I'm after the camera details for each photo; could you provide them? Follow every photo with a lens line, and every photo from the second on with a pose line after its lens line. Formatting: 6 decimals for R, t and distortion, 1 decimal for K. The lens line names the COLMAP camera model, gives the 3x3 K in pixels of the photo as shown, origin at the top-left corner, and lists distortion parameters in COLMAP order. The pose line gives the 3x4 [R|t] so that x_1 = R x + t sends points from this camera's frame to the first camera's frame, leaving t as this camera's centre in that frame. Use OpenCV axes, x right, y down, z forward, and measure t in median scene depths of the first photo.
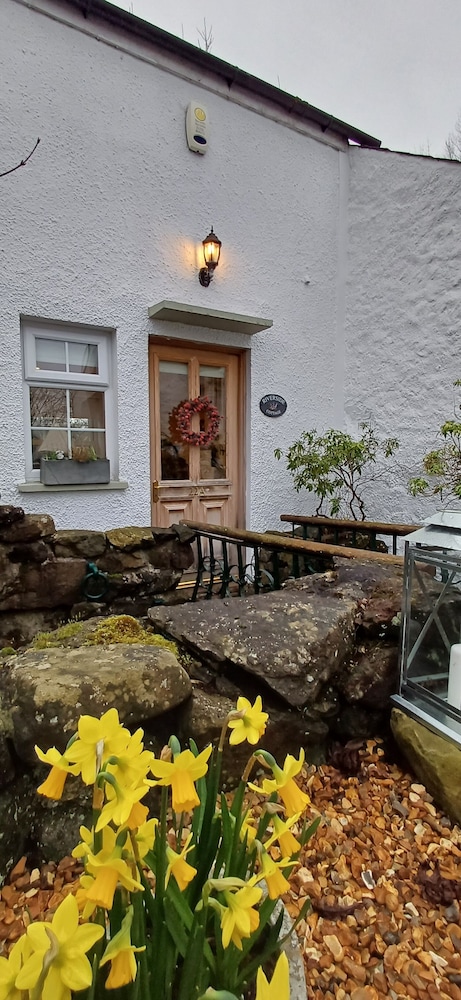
lens RADIAL K [[457.3, 0, 232.9], [0, 457.3, 496.0], [0, 0, 1]] dist [-0.000176, 0.000694]
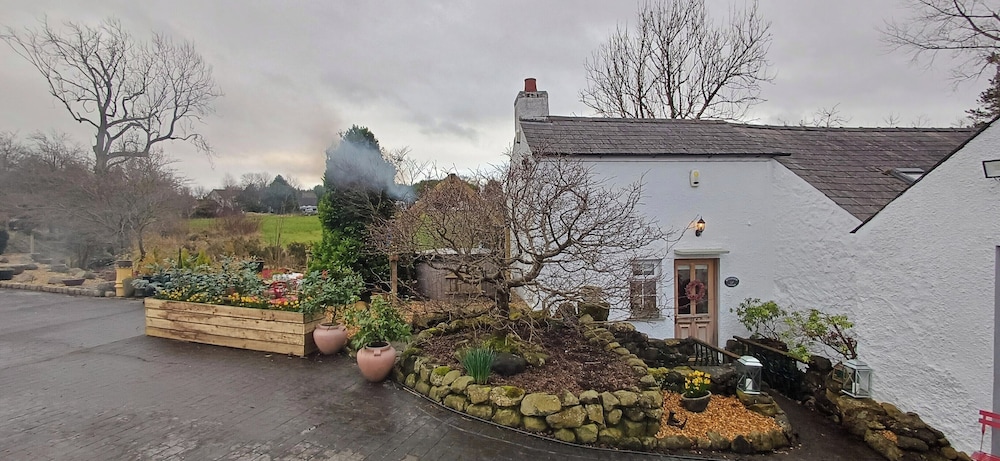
lens RADIAL K [[457.3, 0, 496.5], [0, 457.3, 226.0], [0, 0, 1]] dist [-0.000176, 0.000694]
pose [[0.895438, -0.003025, -0.445176, 0.064138], [-0.025328, 0.998011, -0.057727, -0.360800], [0.444466, 0.062966, 0.893580, -1.723368]]
